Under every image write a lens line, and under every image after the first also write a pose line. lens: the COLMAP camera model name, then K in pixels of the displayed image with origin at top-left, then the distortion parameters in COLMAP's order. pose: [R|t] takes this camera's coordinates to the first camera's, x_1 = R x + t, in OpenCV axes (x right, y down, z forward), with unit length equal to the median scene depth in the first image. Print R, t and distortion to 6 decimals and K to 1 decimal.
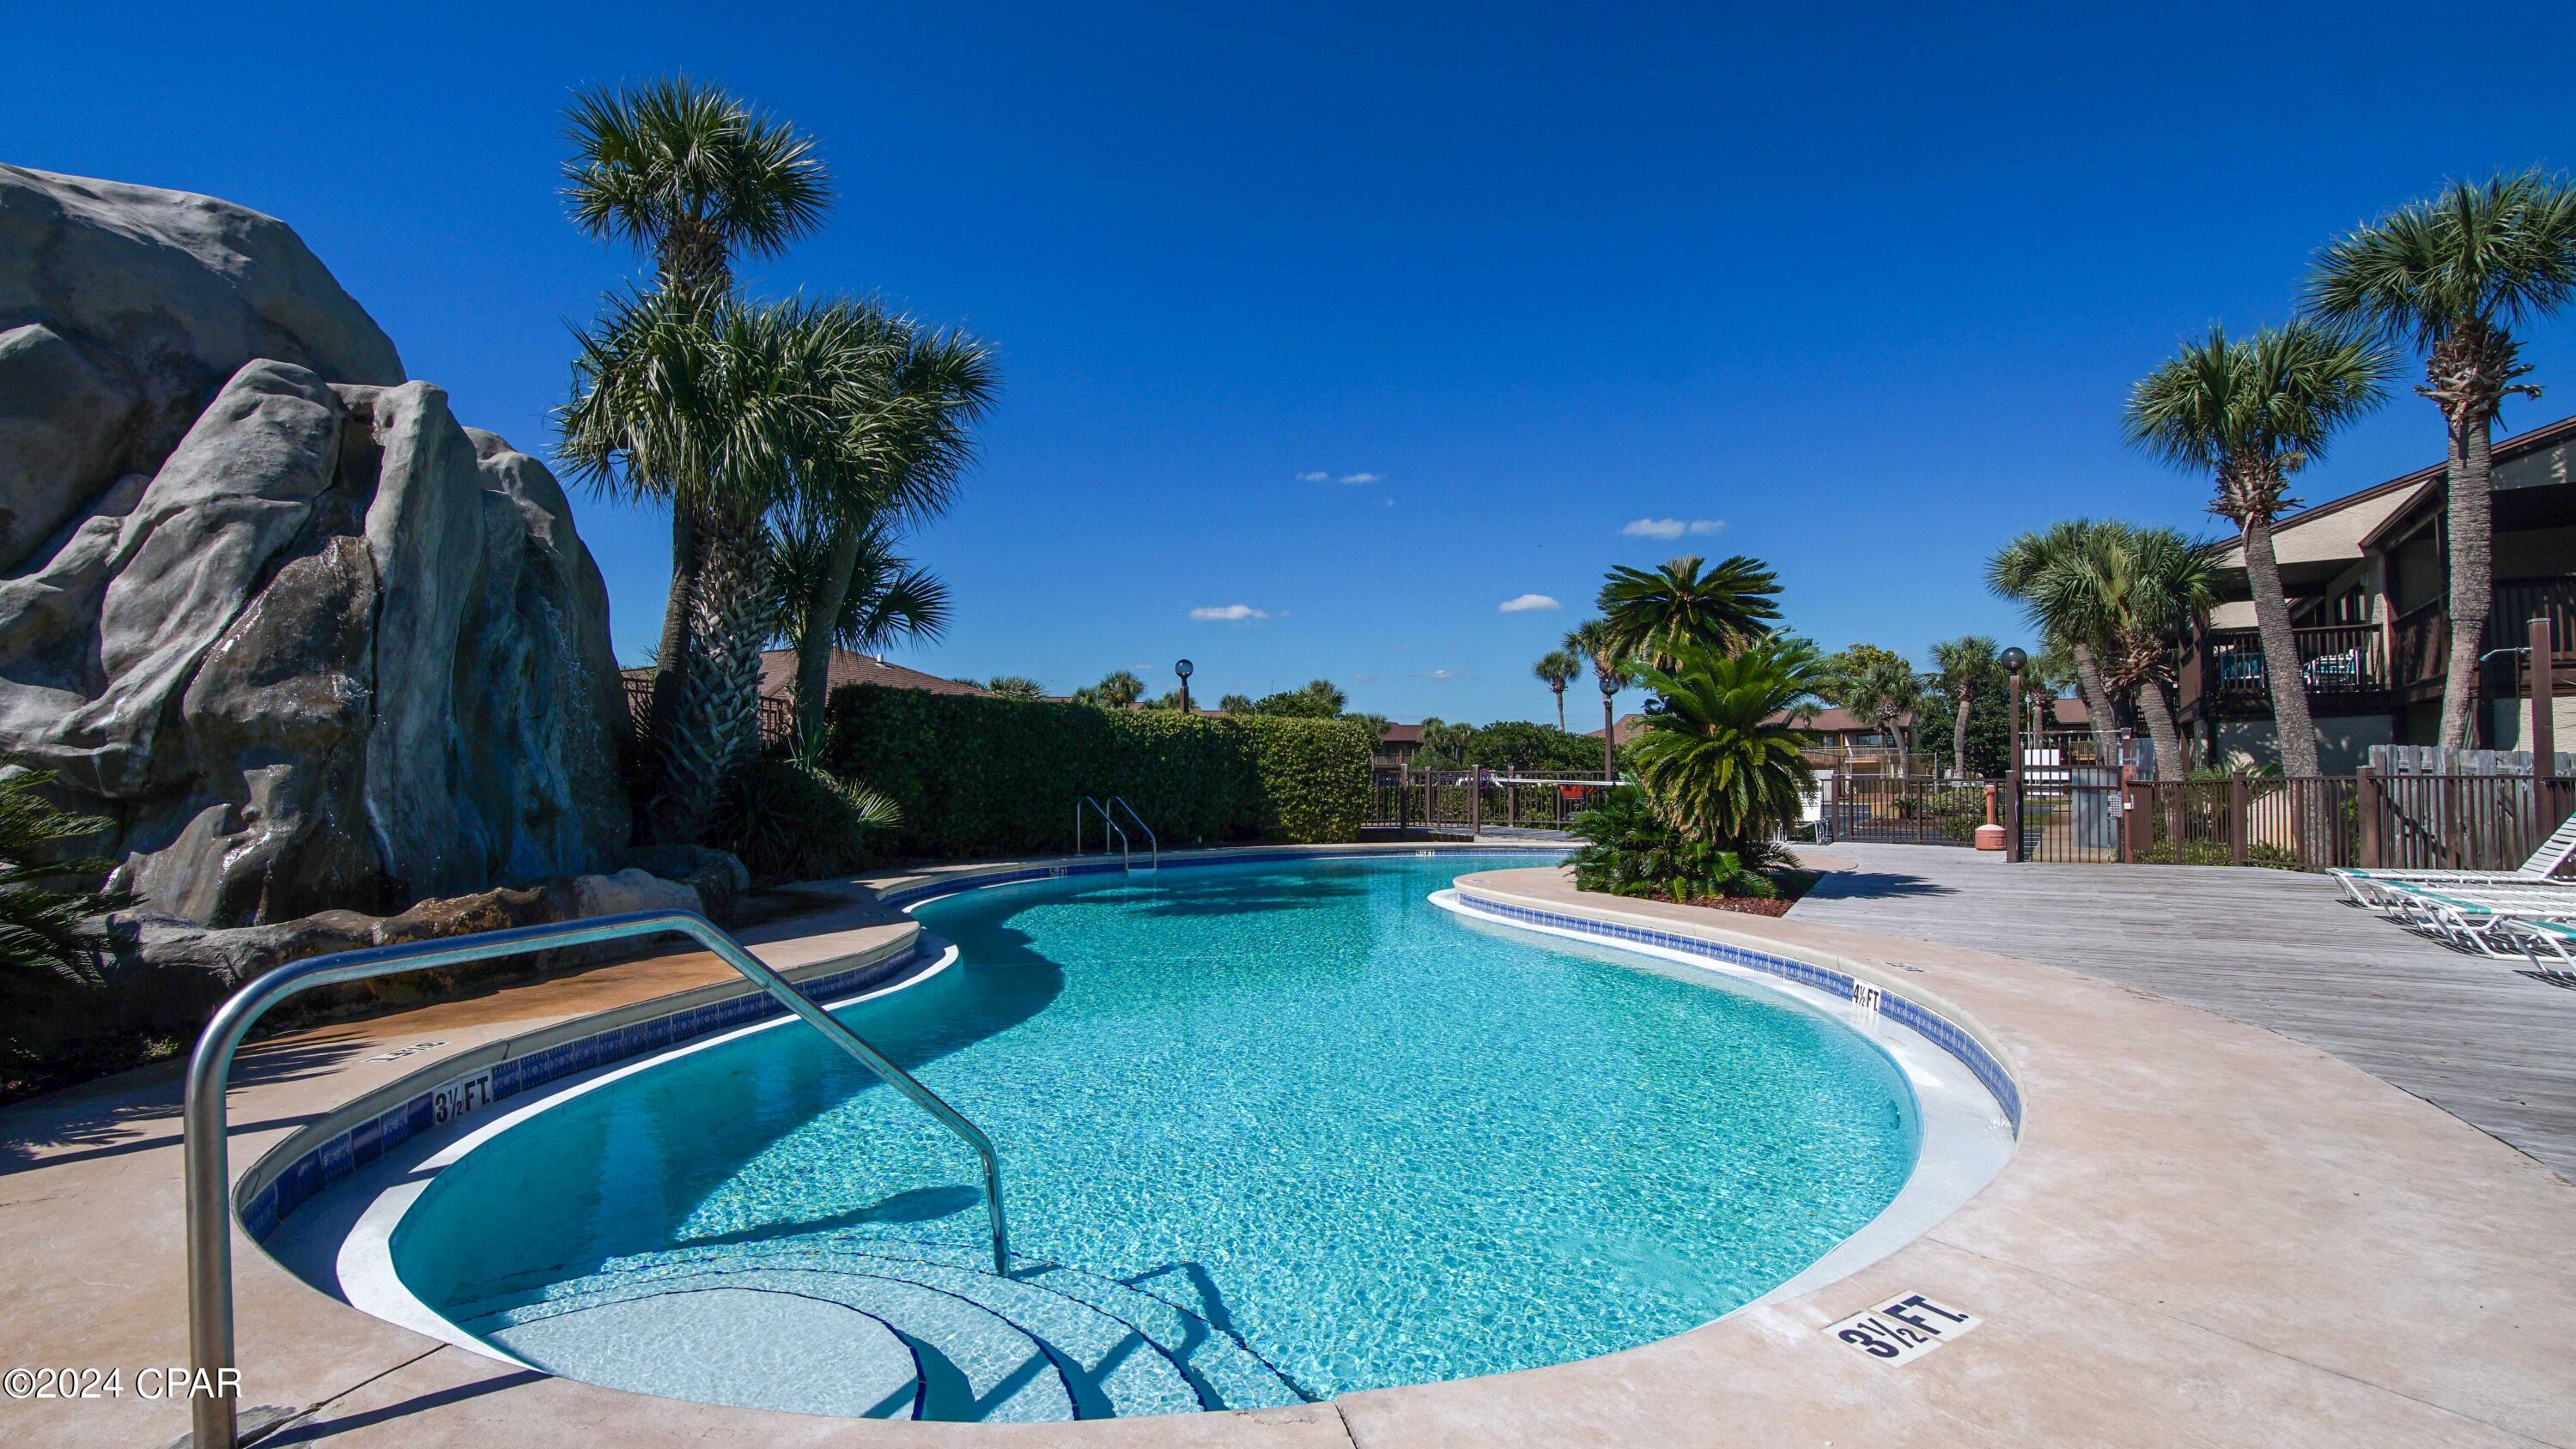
lens RADIAL K [[1158.1, 0, 1266.0], [0, 1158.1, 728.7], [0, 0, 1]] dist [-0.023854, 0.000393]
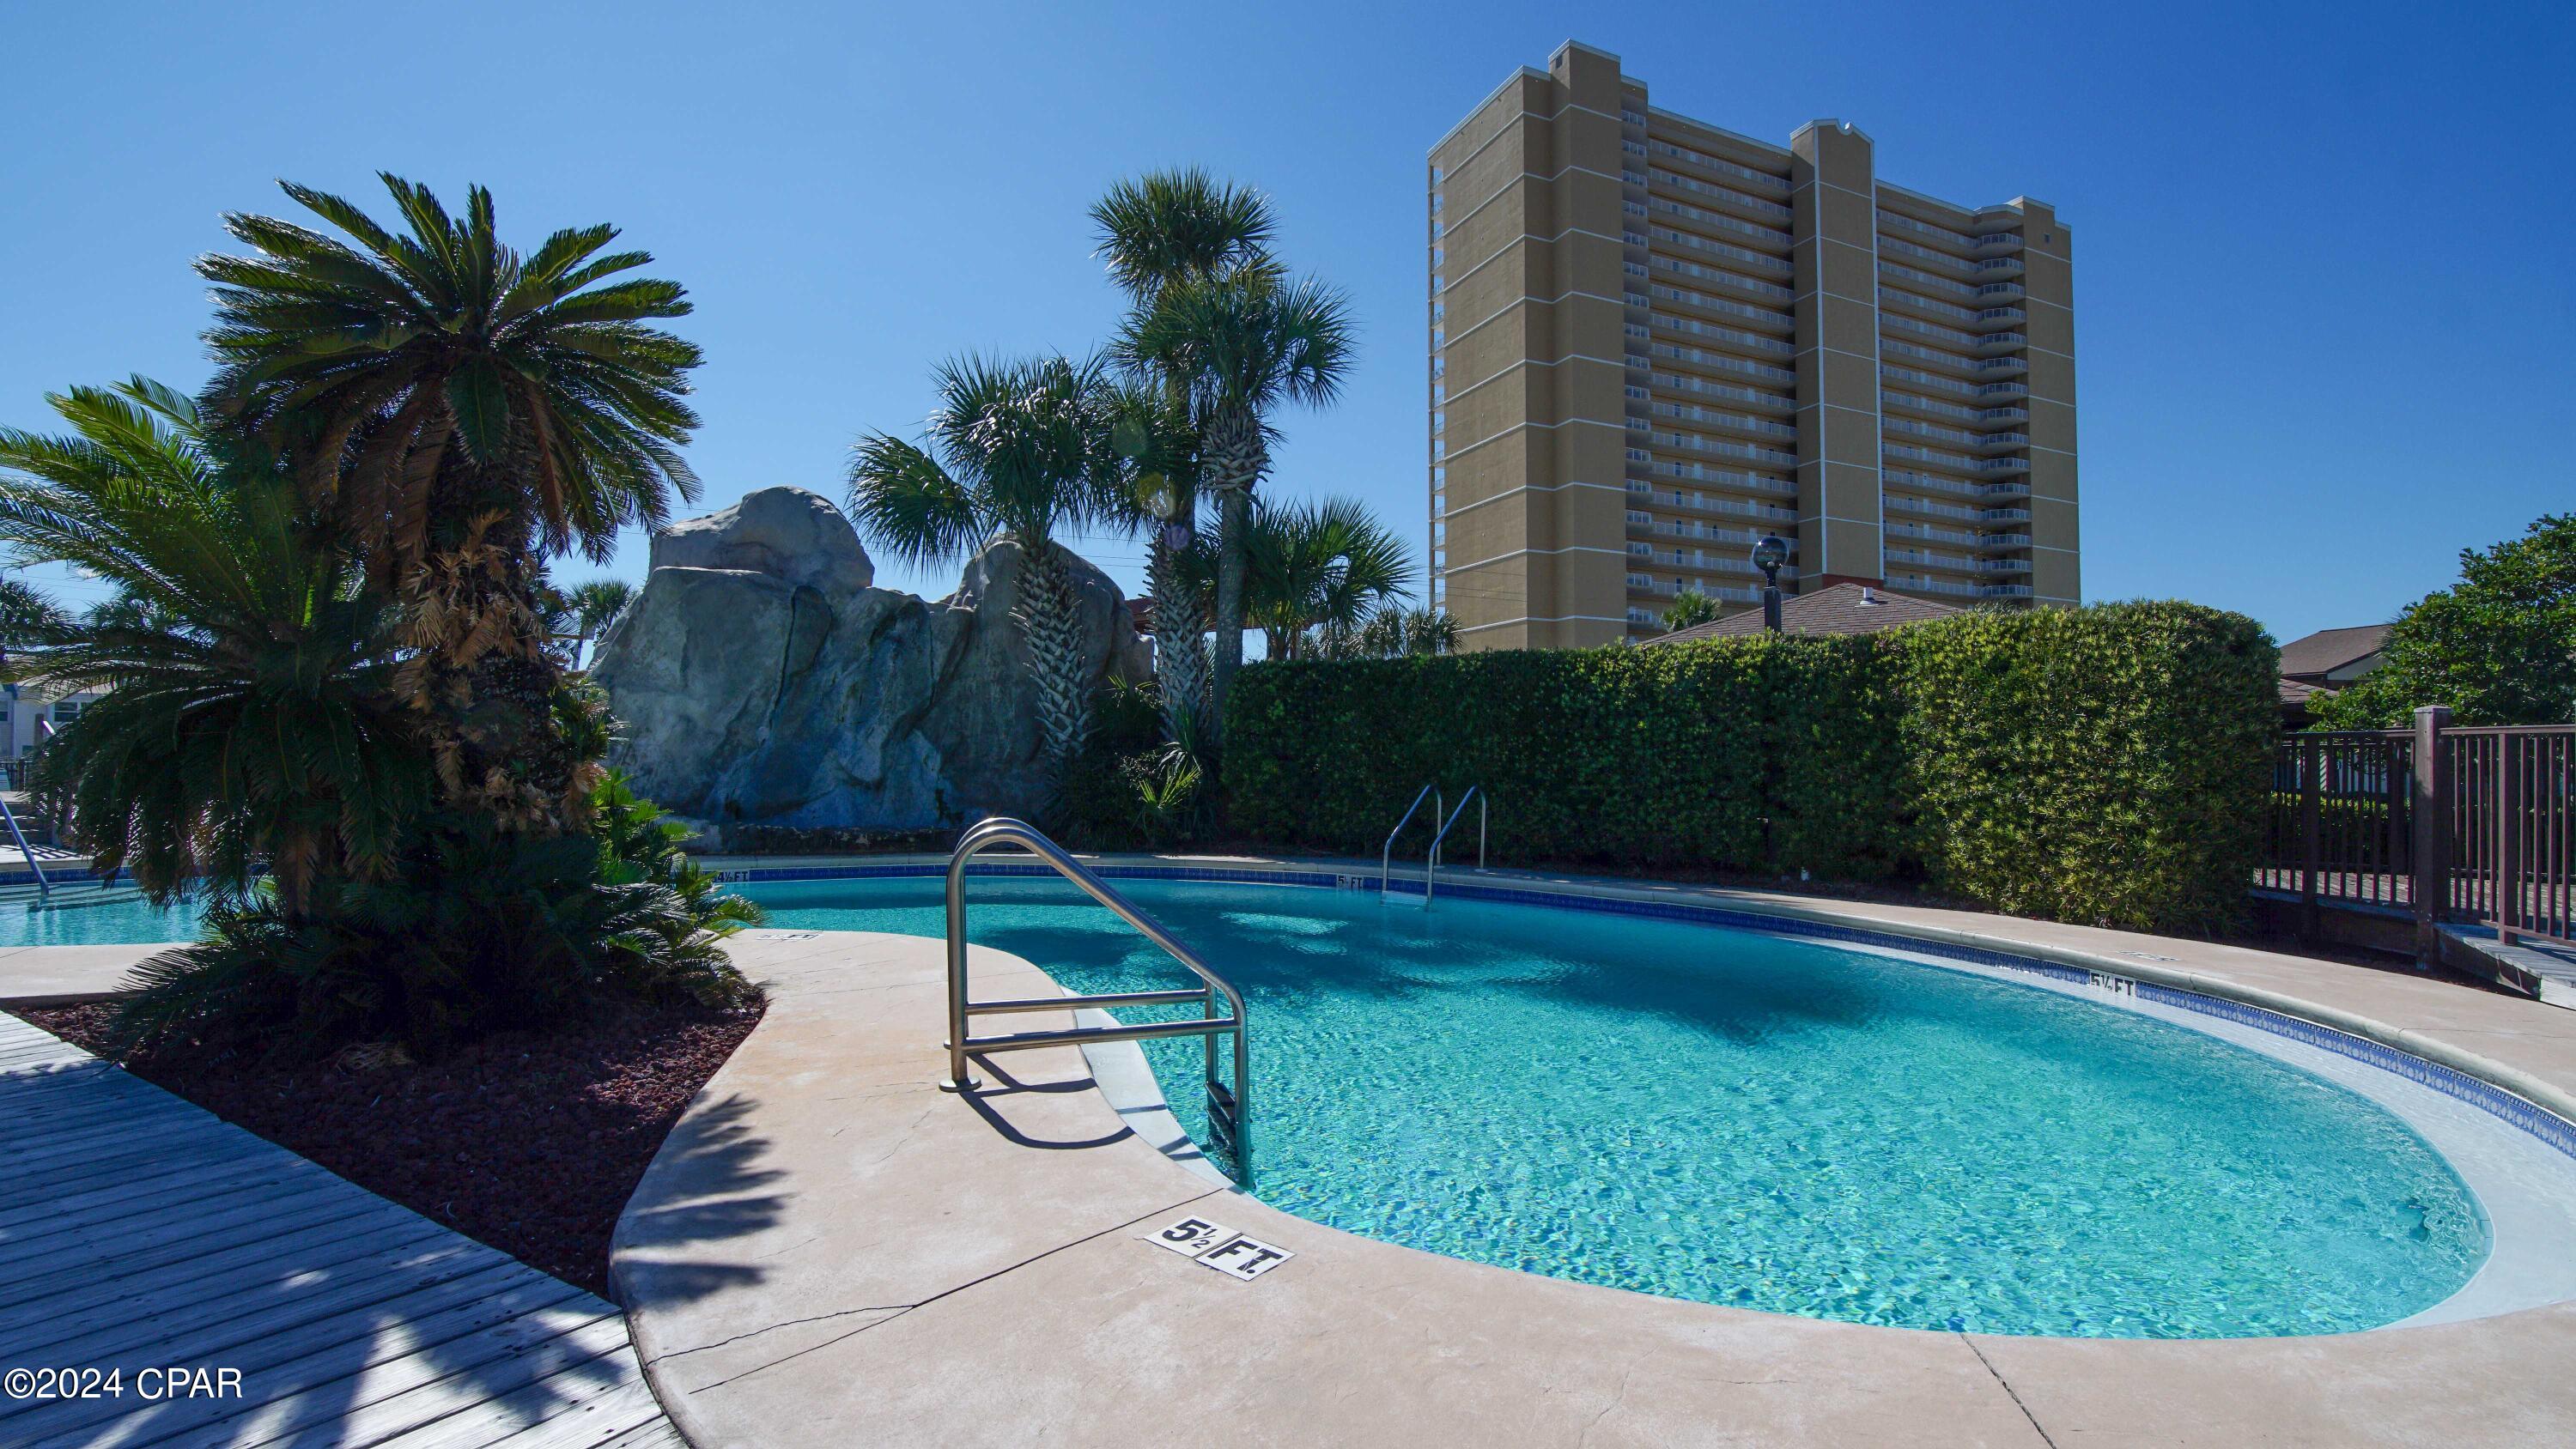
lens RADIAL K [[1158.1, 0, 1266.0], [0, 1158.1, 728.7], [0, 0, 1]] dist [-0.023854, 0.000393]
pose [[-0.019301, -0.032106, -0.999298, 0.463859], [0.042116, 0.998571, -0.032896, 0.036220], [0.998926, -0.042721, -0.017921, 0.761892]]
